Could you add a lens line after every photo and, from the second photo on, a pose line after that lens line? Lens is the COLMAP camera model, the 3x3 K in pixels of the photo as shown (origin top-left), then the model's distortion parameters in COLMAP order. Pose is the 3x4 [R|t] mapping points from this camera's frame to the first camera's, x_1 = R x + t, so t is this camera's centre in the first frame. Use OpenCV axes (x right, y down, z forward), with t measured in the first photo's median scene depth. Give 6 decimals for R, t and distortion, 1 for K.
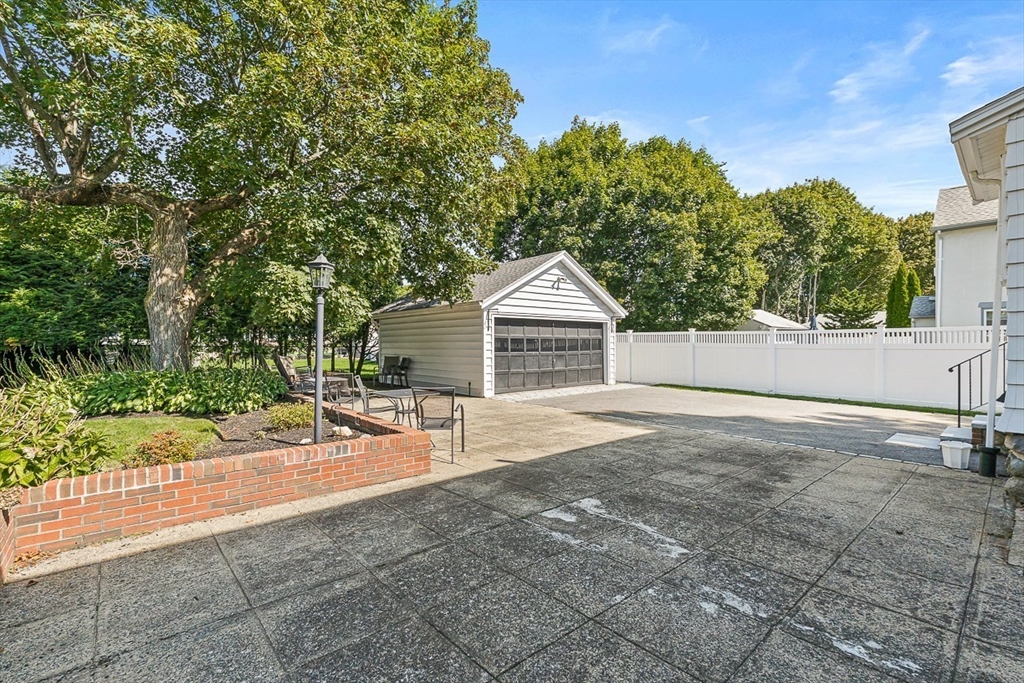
lens RADIAL K [[454.8, 0, 512.0], [0, 454.8, 341.5], [0, 0, 1]] dist [-0.000452, -0.000154]
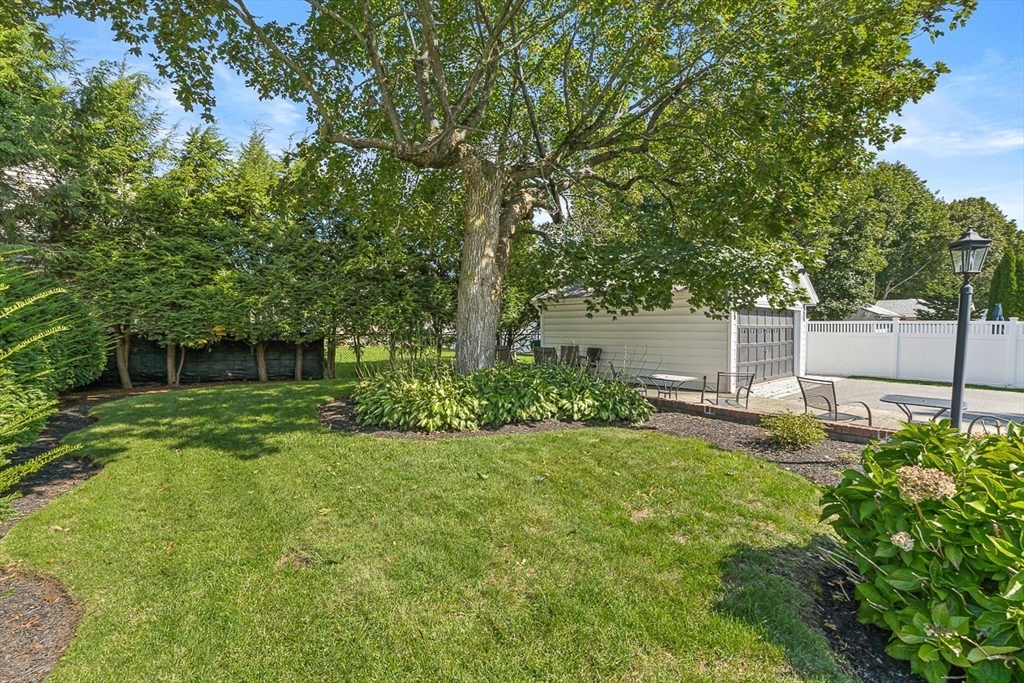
lens RADIAL K [[454.8, 0, 512.0], [0, 454.8, 341.5], [0, 0, 1]] dist [-0.000452, -0.000154]
pose [[0.999731, 0.002761, 0.023033, -0.428943], [-0.003562, 0.999388, 0.034798, -0.008247], [-0.022923, -0.034871, 0.999129, 0.082031]]
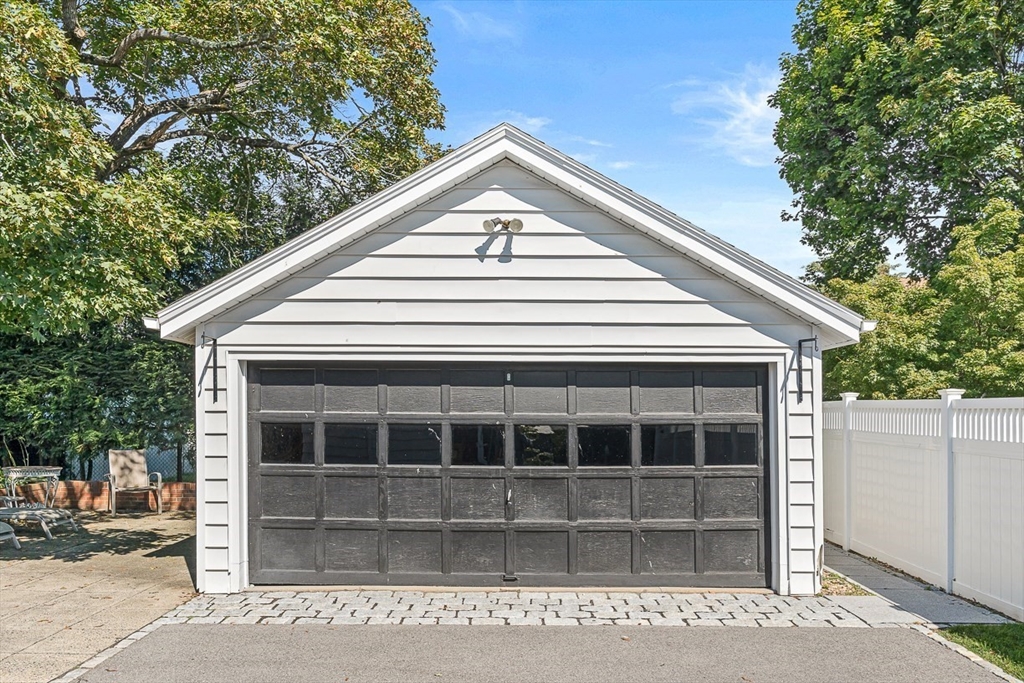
lens RADIAL K [[810.3, 0, 513.5], [0, 810.3, 416.7], [0, 0, 1]] dist [0.002212, -0.001609]
pose [[0.749888, 0.008062, -0.661516, 0.435715], [-0.003410, 0.999960, 0.008321, -0.014481], [0.661557, -0.003984, 0.749885, 0.570897]]
